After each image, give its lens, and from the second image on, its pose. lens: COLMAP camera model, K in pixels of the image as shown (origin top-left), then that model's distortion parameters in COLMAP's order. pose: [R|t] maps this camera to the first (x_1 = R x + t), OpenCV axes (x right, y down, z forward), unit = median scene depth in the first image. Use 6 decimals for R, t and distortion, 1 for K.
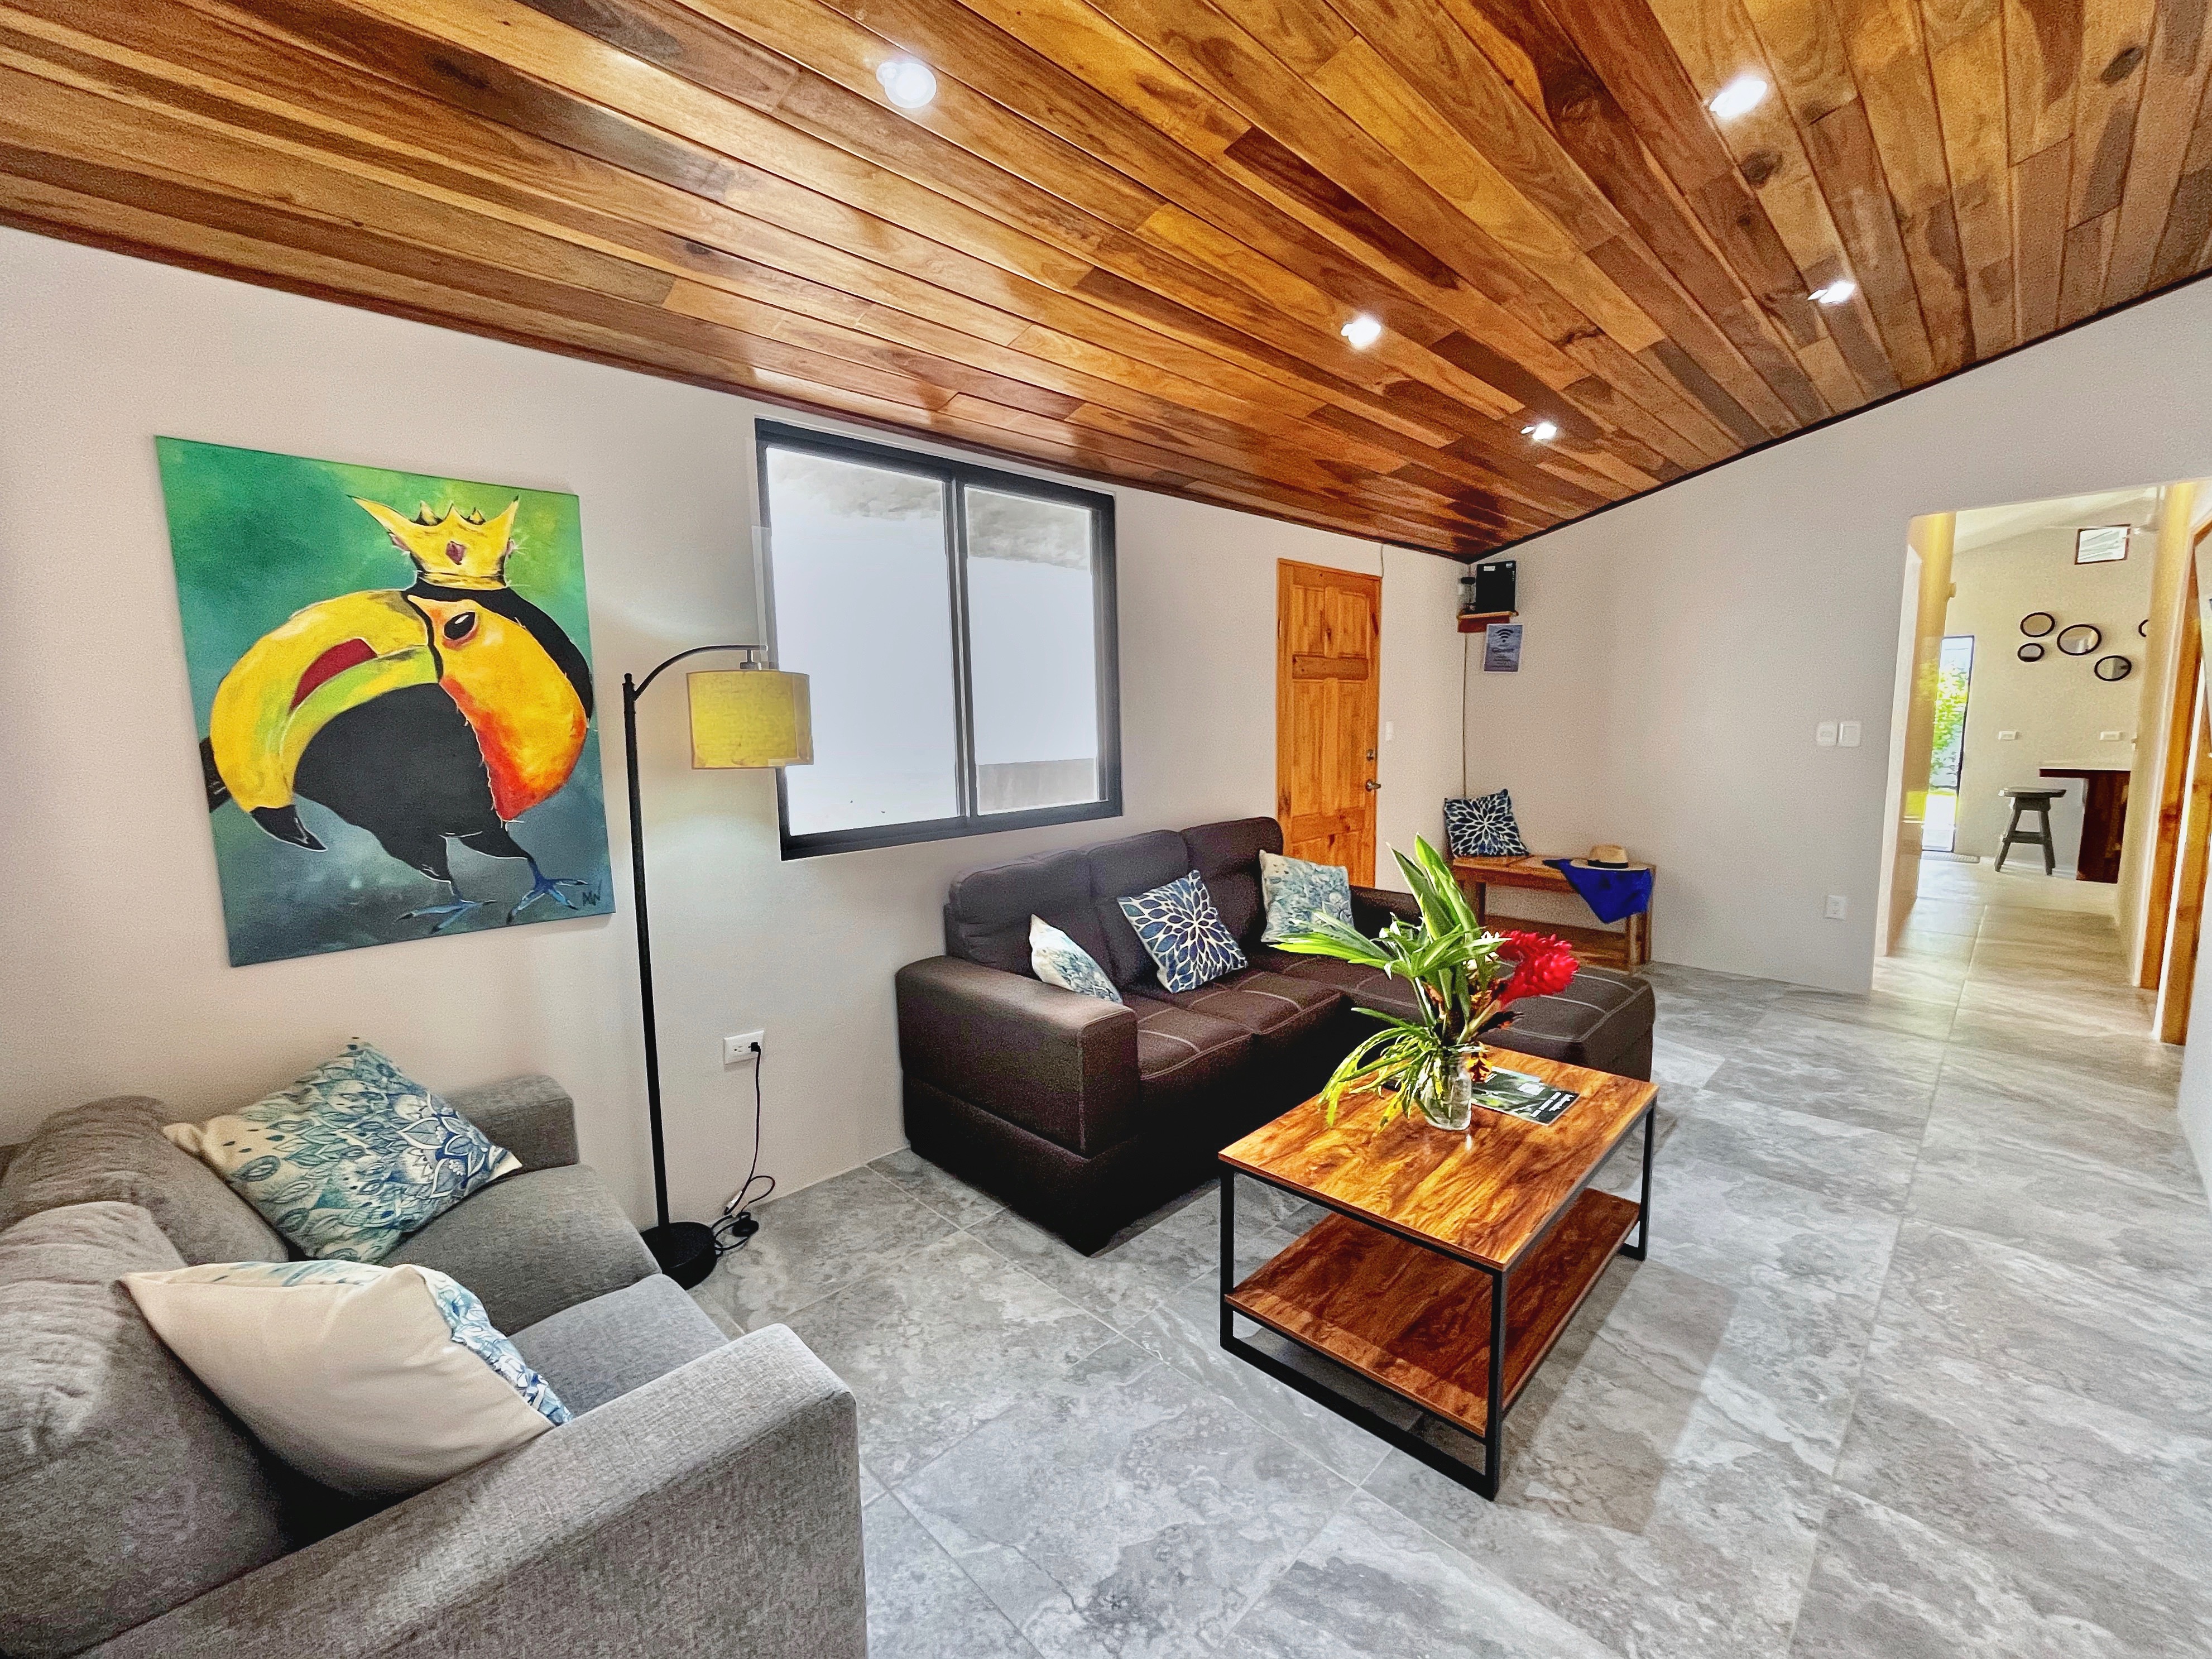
lens RADIAL K [[917.9, 0, 1106.0], [0, 917.9, 829.5], [0, 0, 1]] dist [-0.005281, -0.000046]
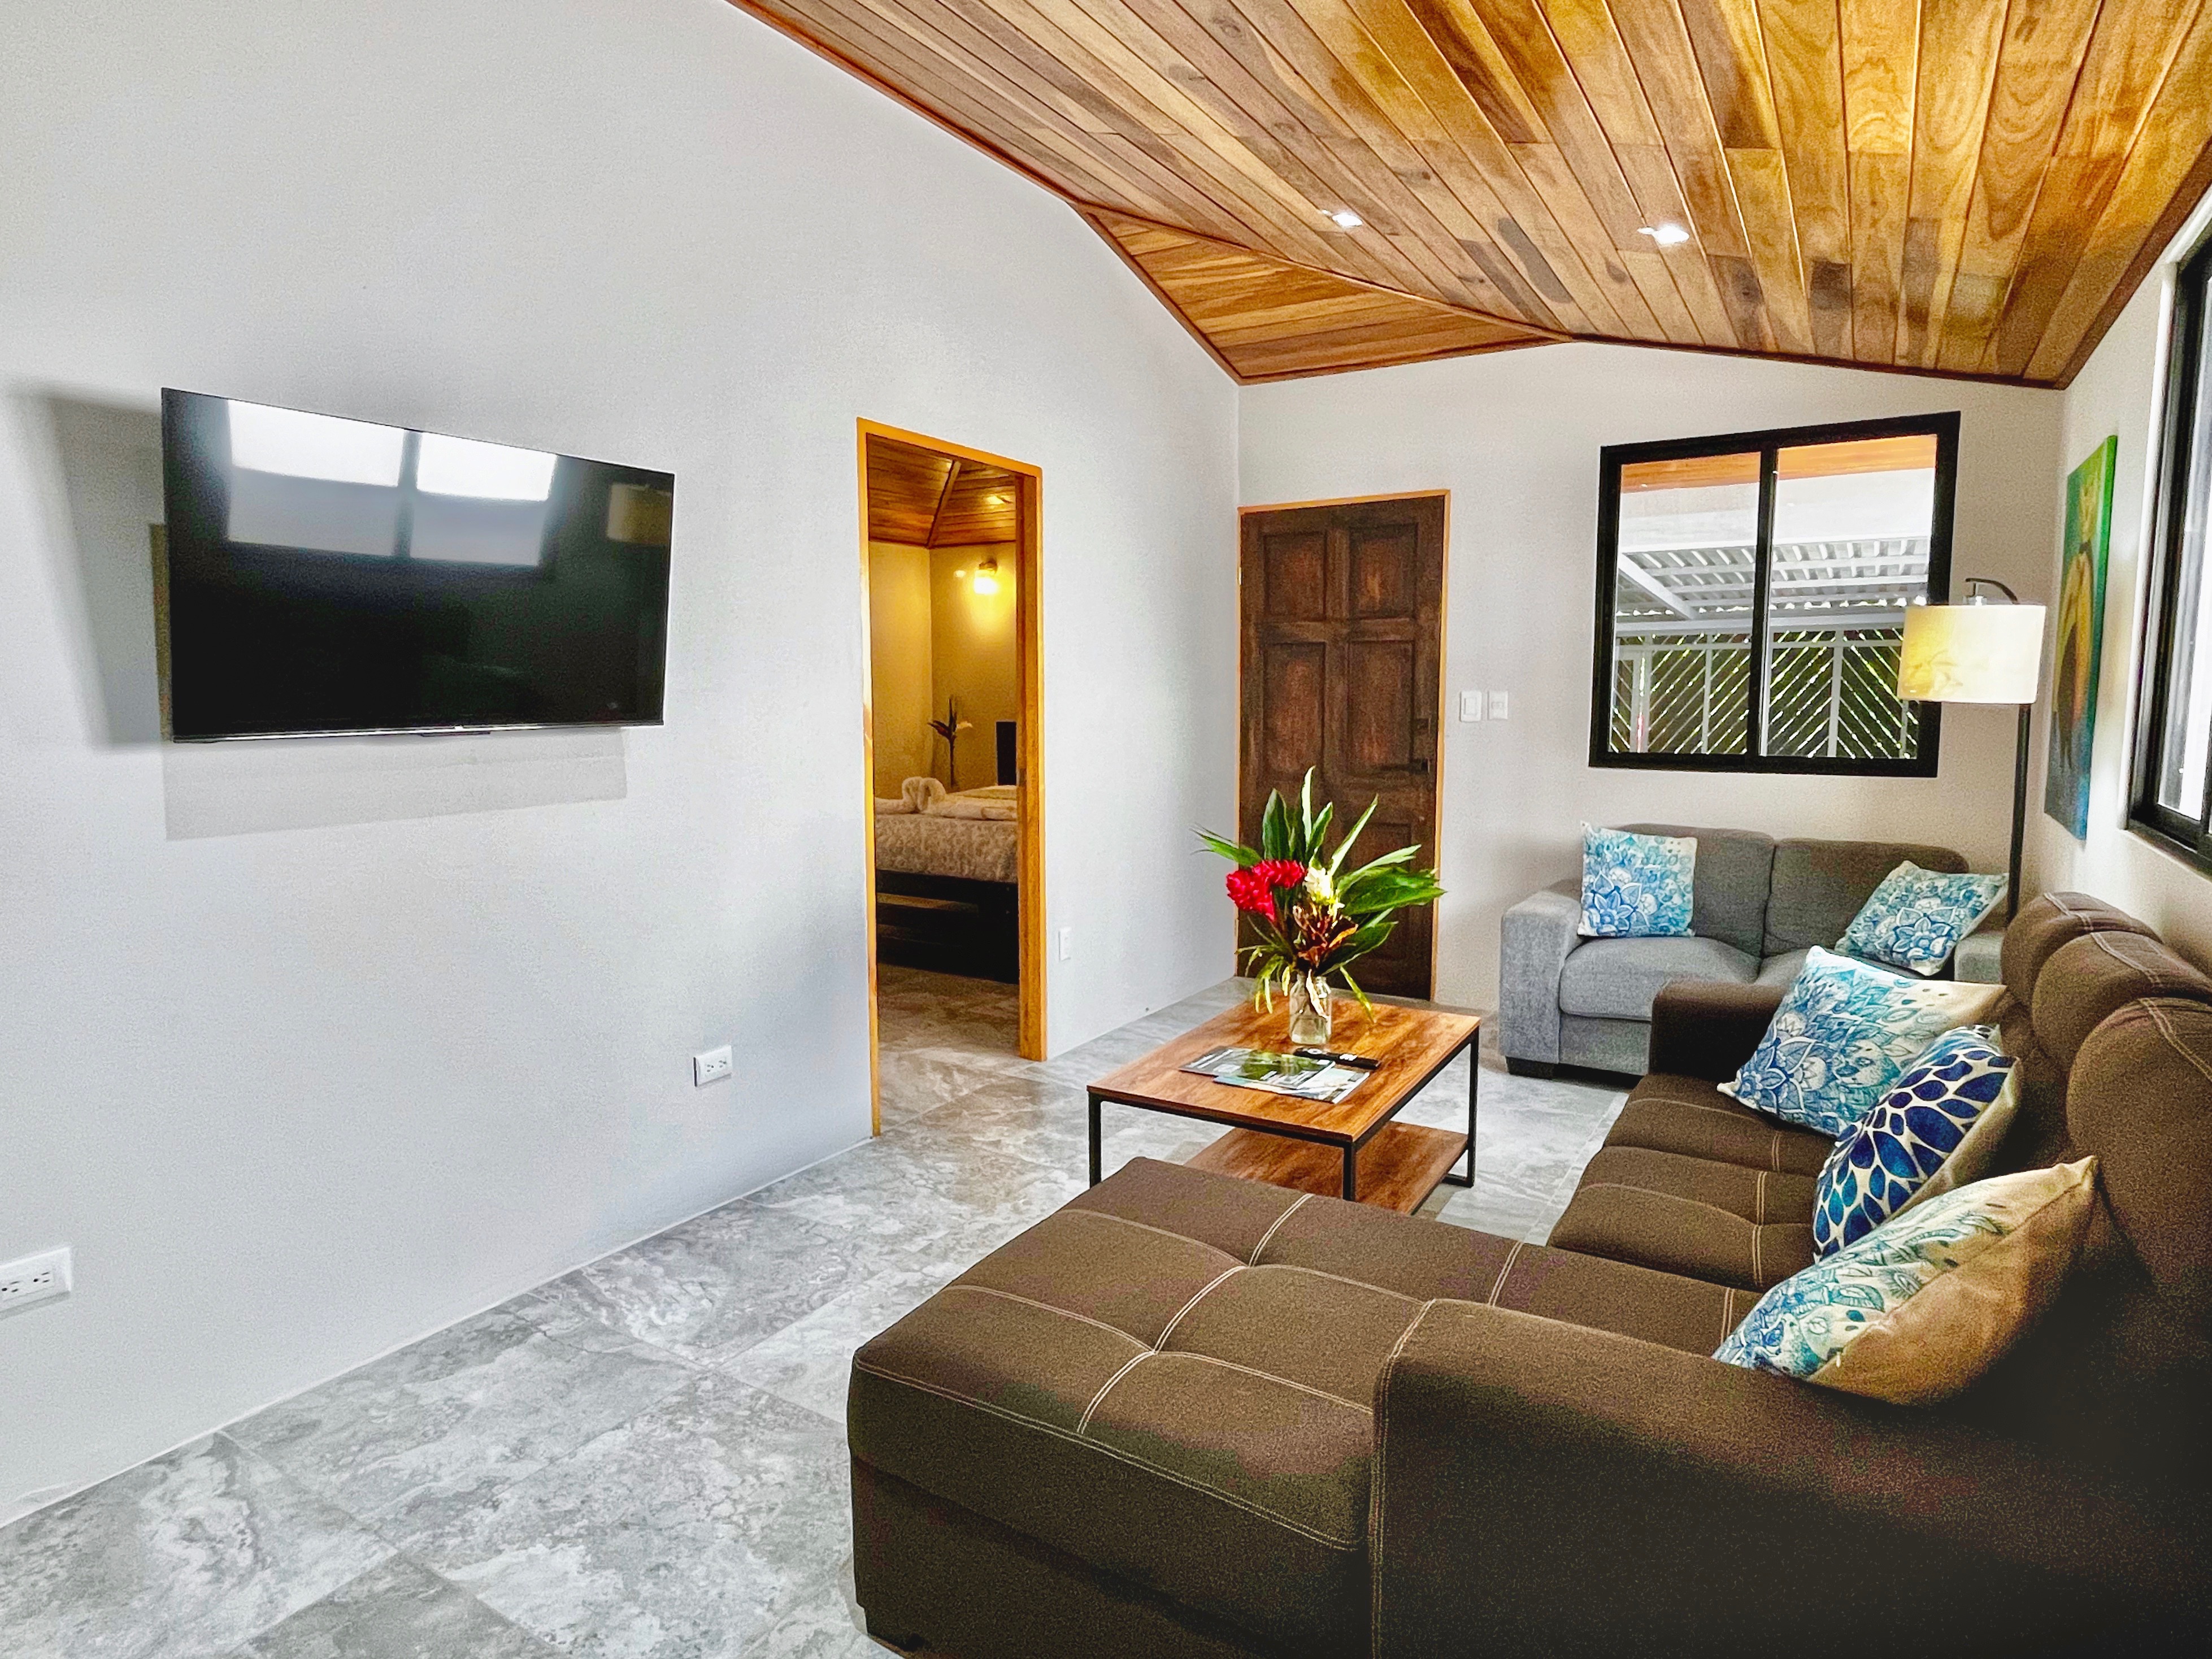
lens RADIAL K [[1236.2, 0, 1106.0], [0, 1236.2, 829.5], [0, 0, 1]] dist [-0.001592, -0.000193]
pose [[-0.972336, 0.047524, -0.228702, 0.937556], [-0.008368, 0.971369, 0.237427, -0.267764], [0.233437, 0.232772, -0.944100, 2.292404]]
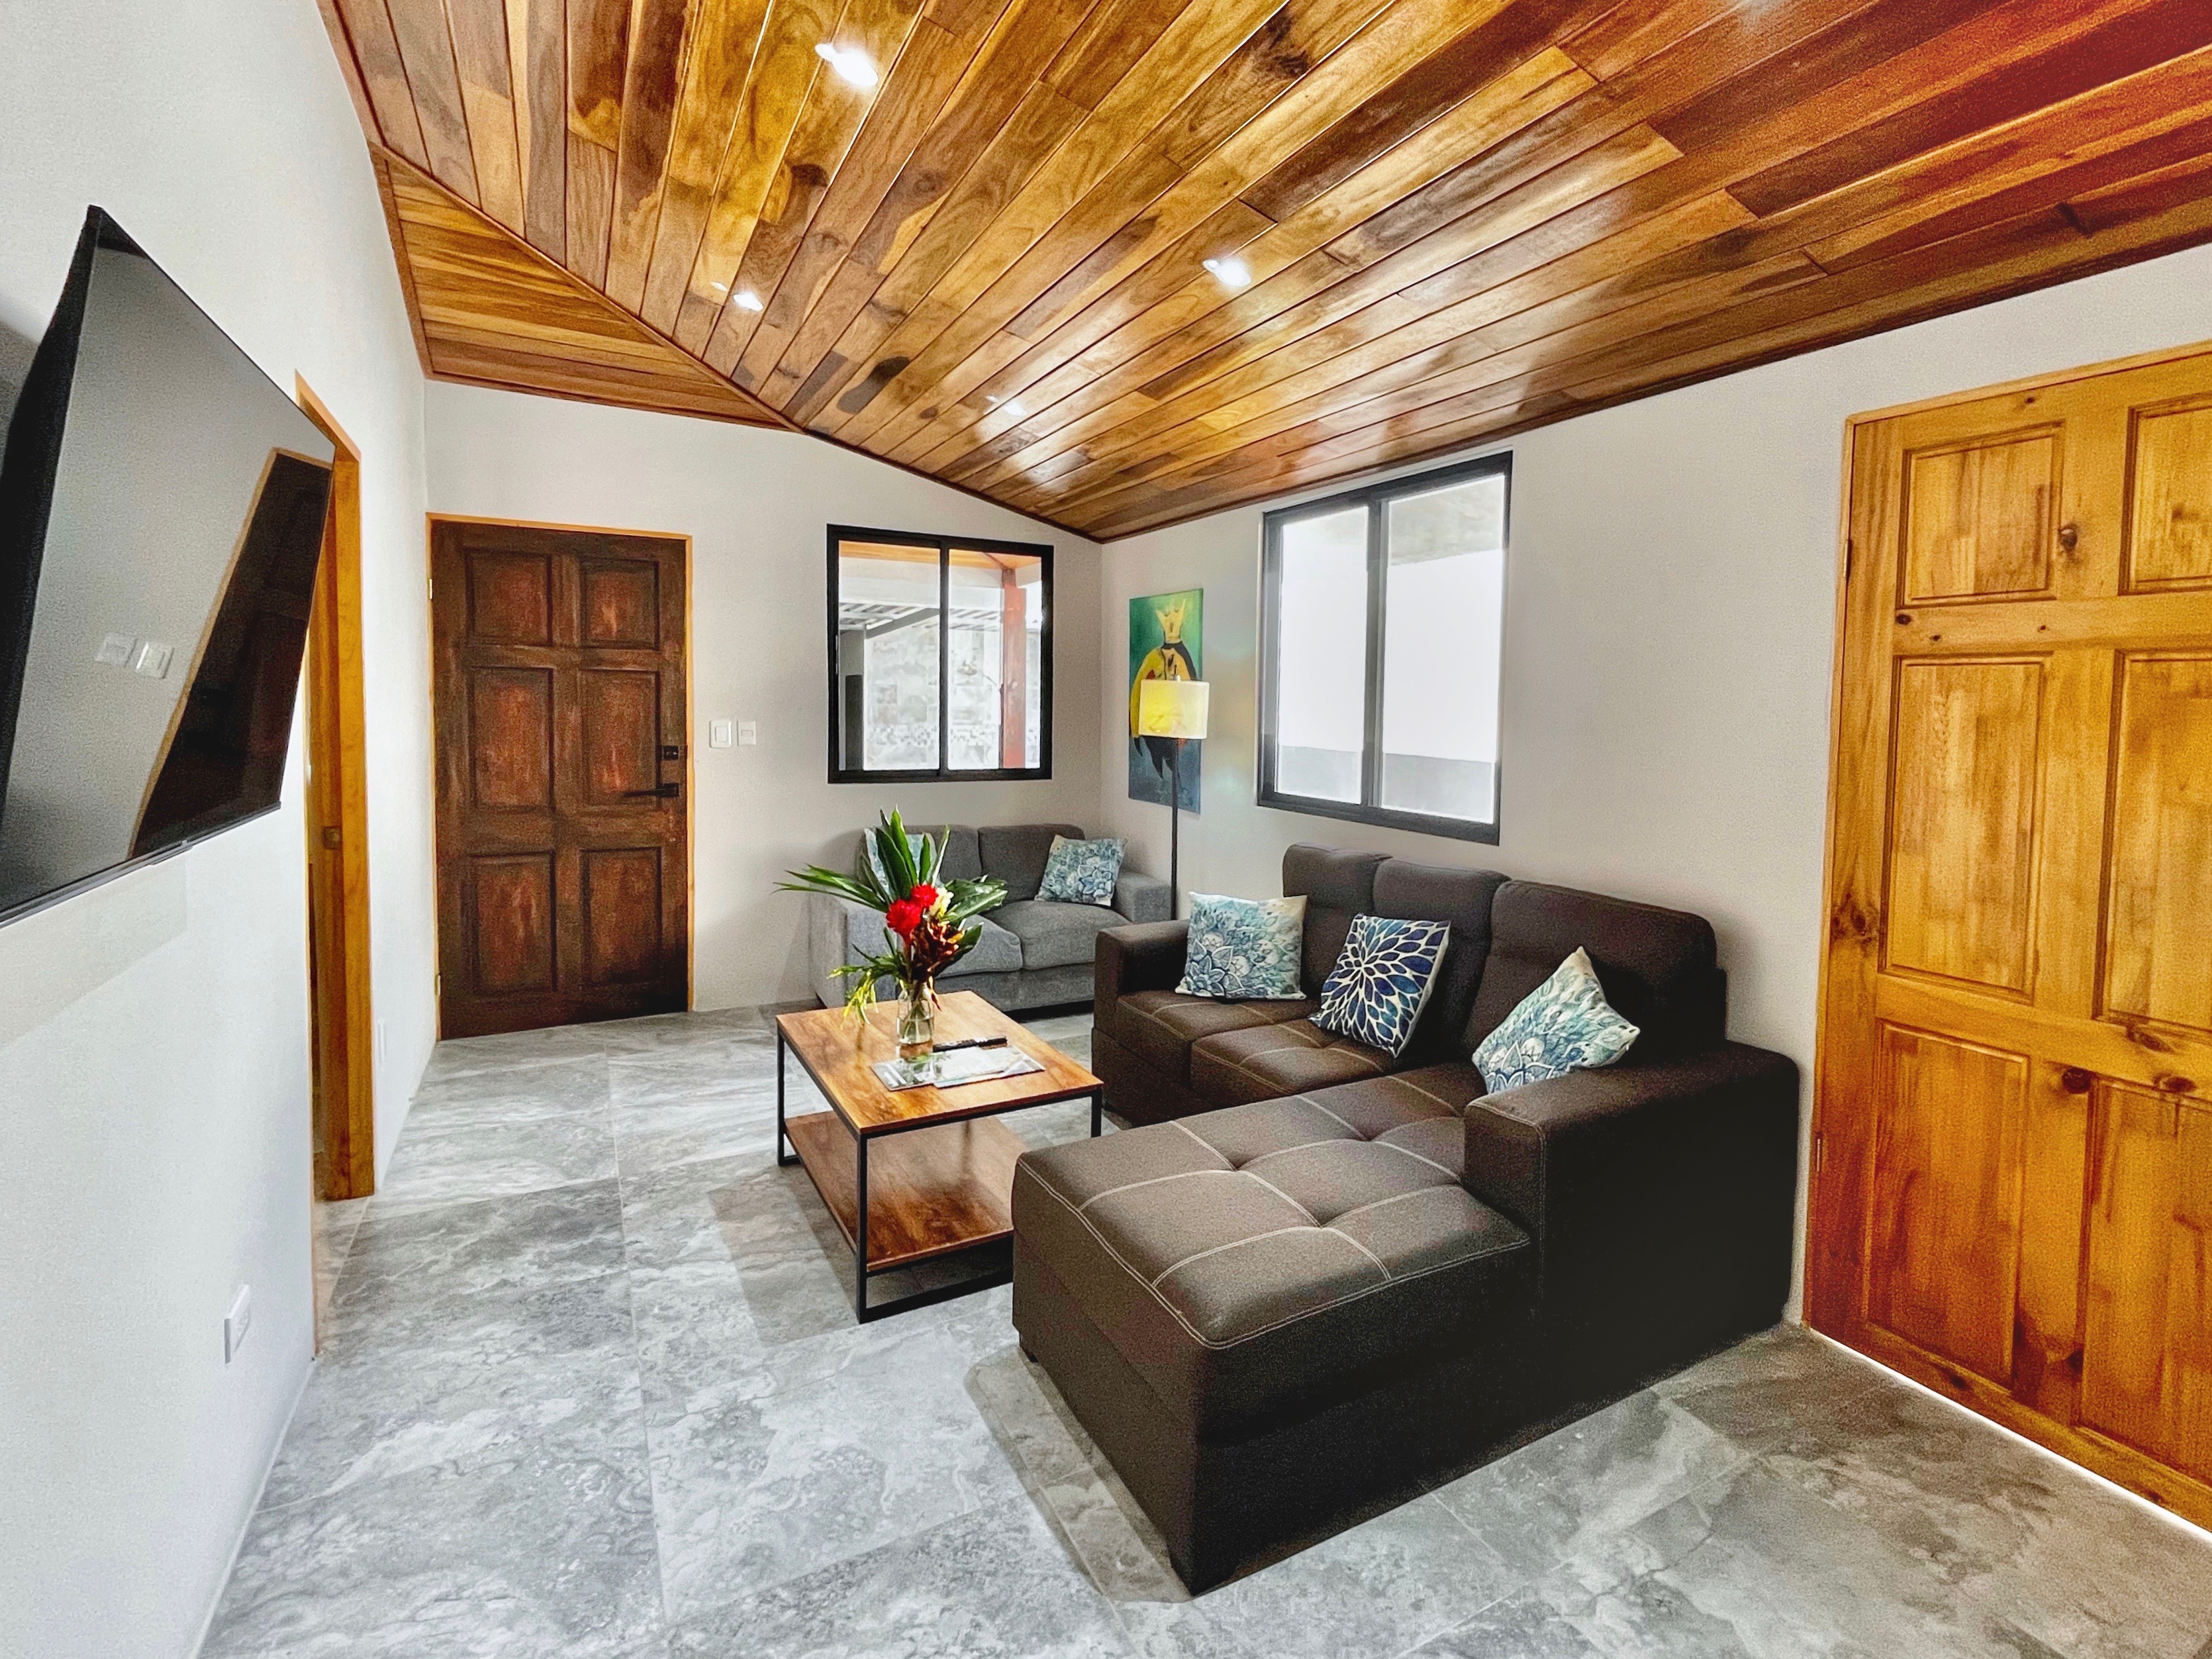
lens RADIAL K [[1087.2, 0, 1222.0], [0, 1087.2, 756.5], [0, 0, 1]] dist [-0.004346, -0.000362]
pose [[-0.239040, 0.062209, -0.969015, 1.700166], [-0.136104, 0.985947, 0.096870, -0.259952], [0.961424, 0.155042, -0.227214, 1.695611]]
